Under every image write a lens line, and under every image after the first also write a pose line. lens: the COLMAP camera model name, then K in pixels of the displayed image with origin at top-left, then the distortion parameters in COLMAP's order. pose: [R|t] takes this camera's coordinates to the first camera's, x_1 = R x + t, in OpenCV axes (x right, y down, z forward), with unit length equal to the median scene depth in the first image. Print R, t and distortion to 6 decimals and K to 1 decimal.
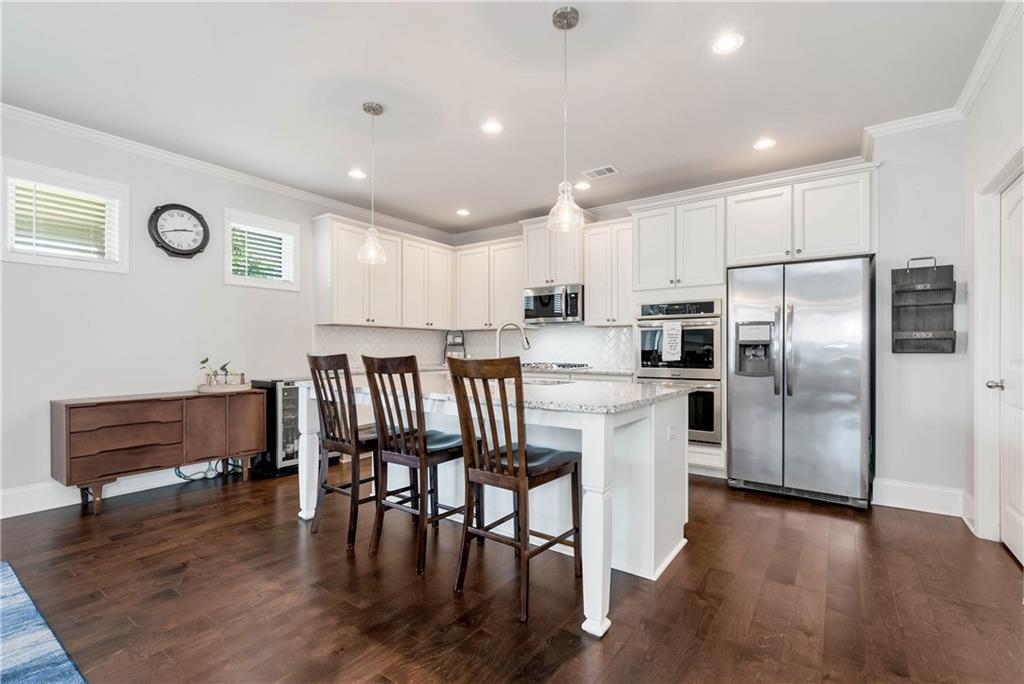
lens RADIAL K [[457.6, 0, 512.0], [0, 457.6, 342.0], [0, 0, 1]] dist [-0.012170, 0.000048]
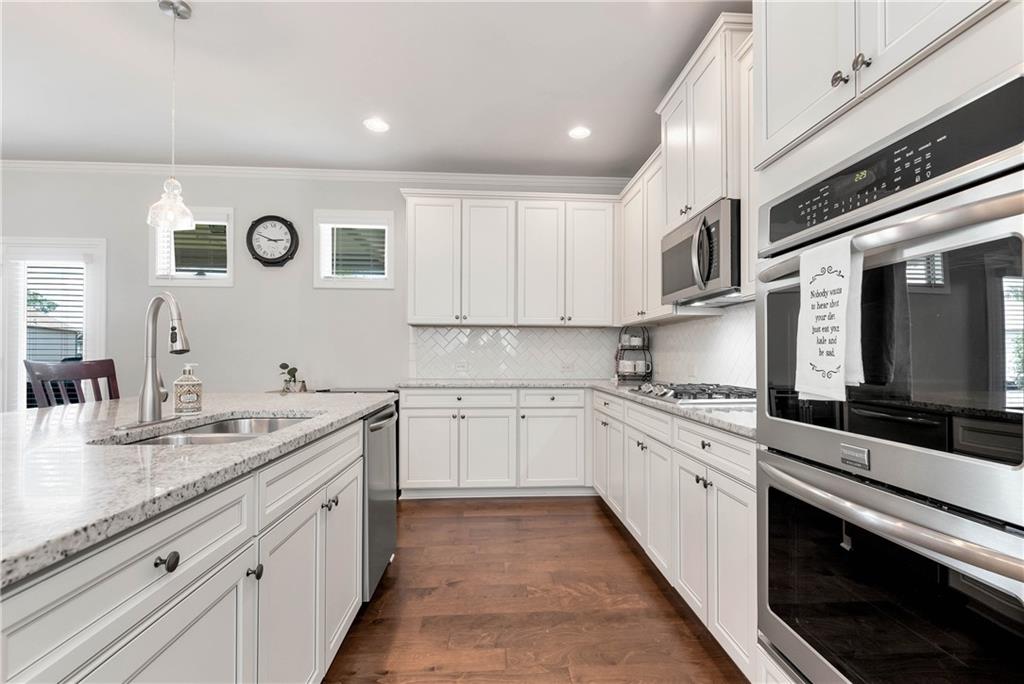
lens RADIAL K [[476.7, 0, 511.3], [0, 476.7, 349.9], [0, 0, 1]] dist [-0.015662, -0.000175]
pose [[0.628315, -0.008002, -0.777918, 0.450457], [0.006897, 0.999965, -0.004716, 0.014178], [0.777929, -0.002402, 0.628348, 0.727289]]
